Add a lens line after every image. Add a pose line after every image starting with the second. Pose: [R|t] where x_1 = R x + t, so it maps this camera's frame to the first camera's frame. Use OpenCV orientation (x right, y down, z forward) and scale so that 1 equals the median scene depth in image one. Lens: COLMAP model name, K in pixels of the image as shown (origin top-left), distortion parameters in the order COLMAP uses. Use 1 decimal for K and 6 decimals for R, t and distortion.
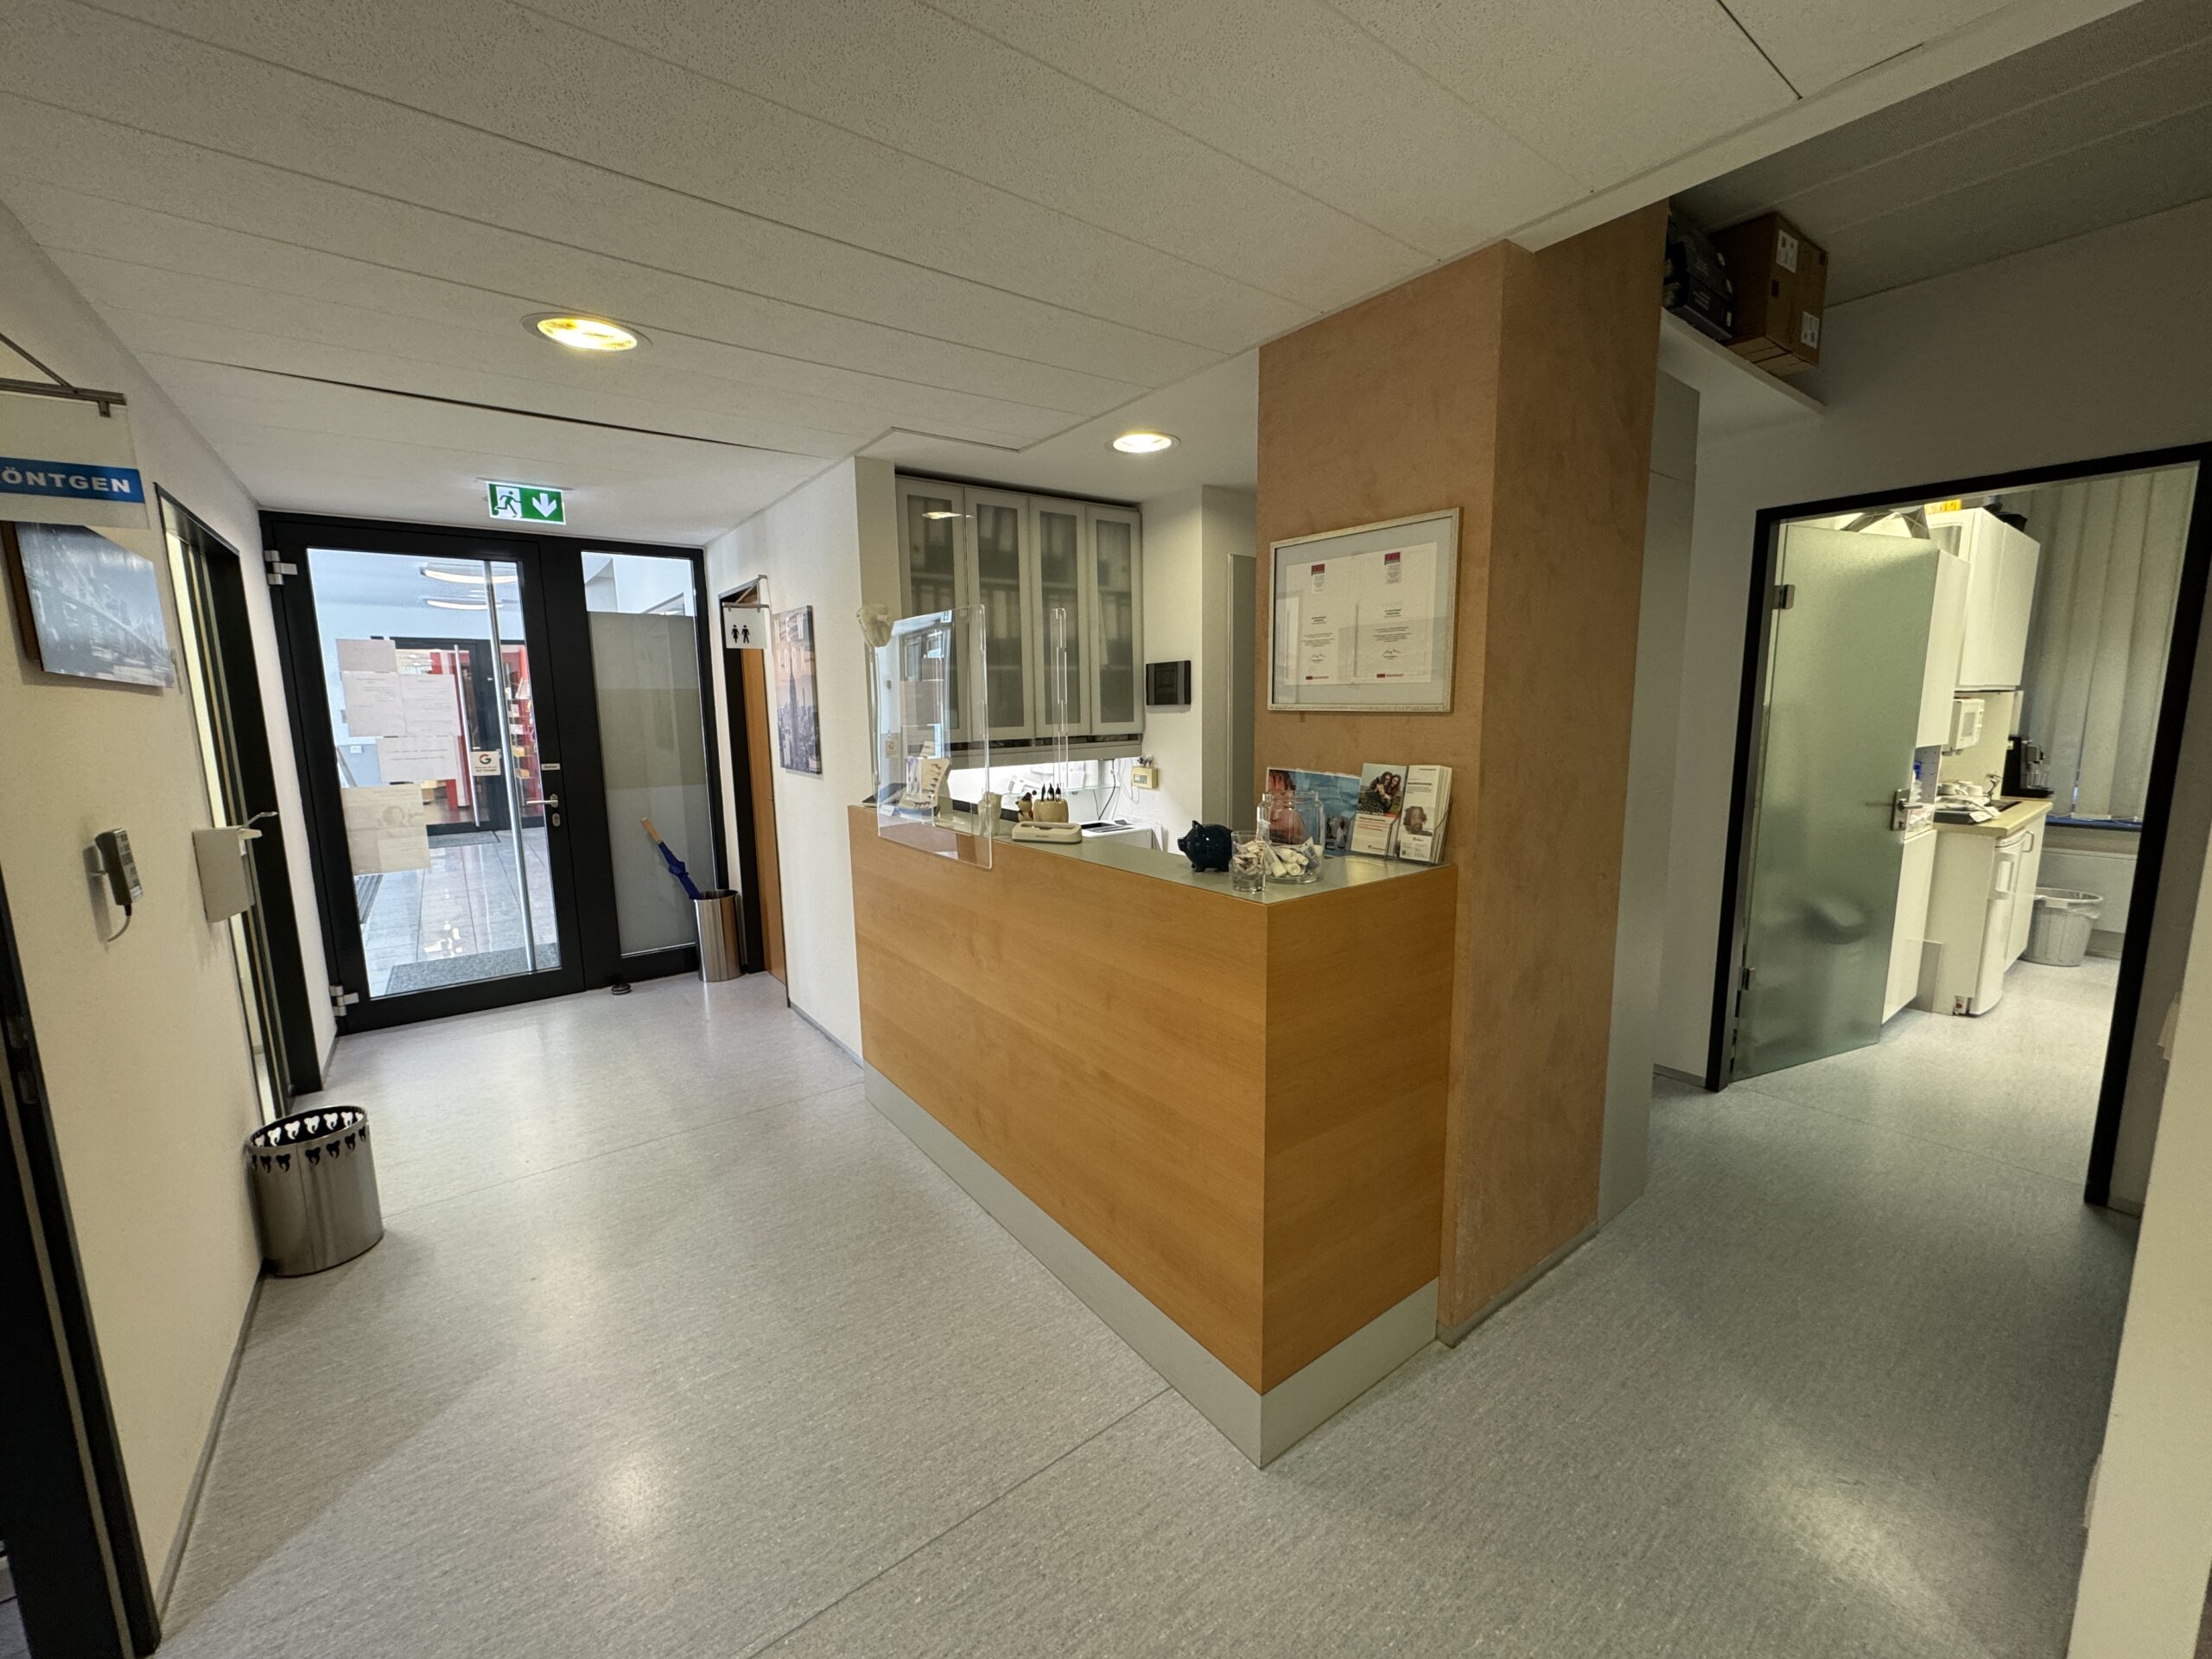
lens RADIAL K [[878.0, 0, 1101.1], [0, 878.0, 830.4], [0, 0, 1]] dist [0.000749, 0.000336]
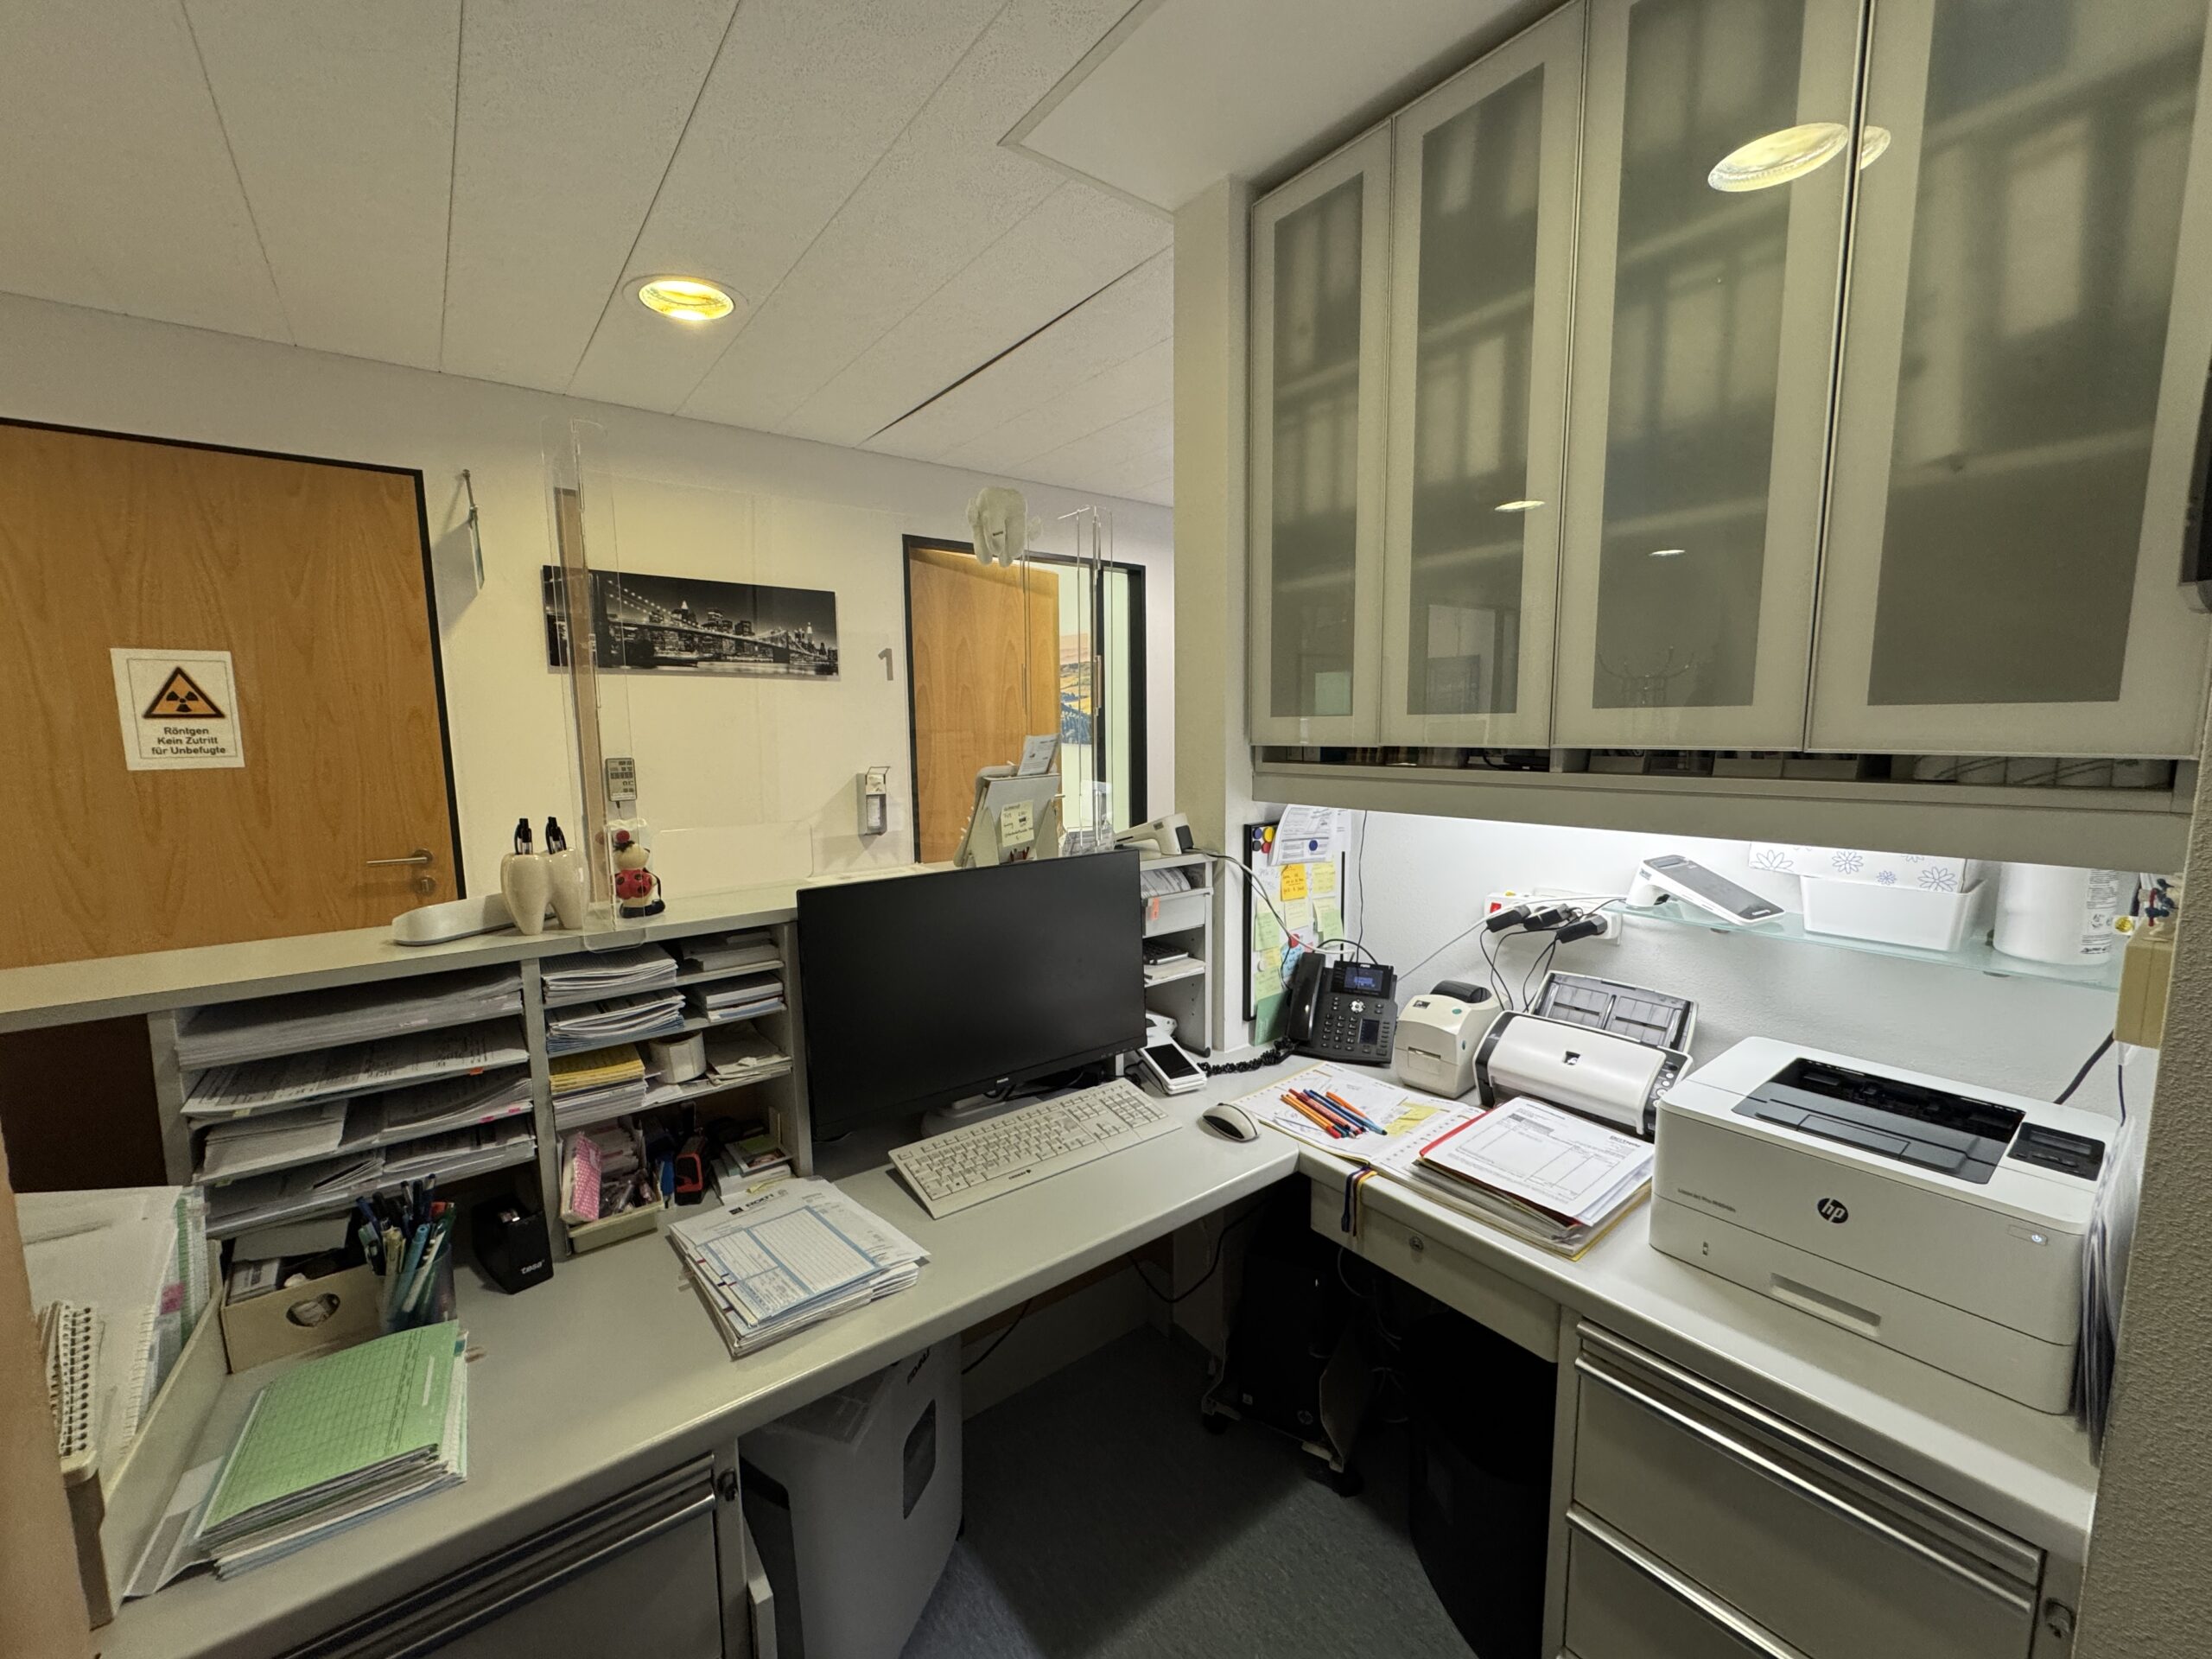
lens RADIAL K [[878.0, 0, 1101.1], [0, 878.0, 830.4], [0, 0, 1]] dist [0.000749, 0.000336]
pose [[0.003188, 0.133168, -0.991088, 0.304827], [-0.132209, 0.982449, 0.131582, -0.111188], [0.991217, 0.130612, 0.020738, 0.954707]]
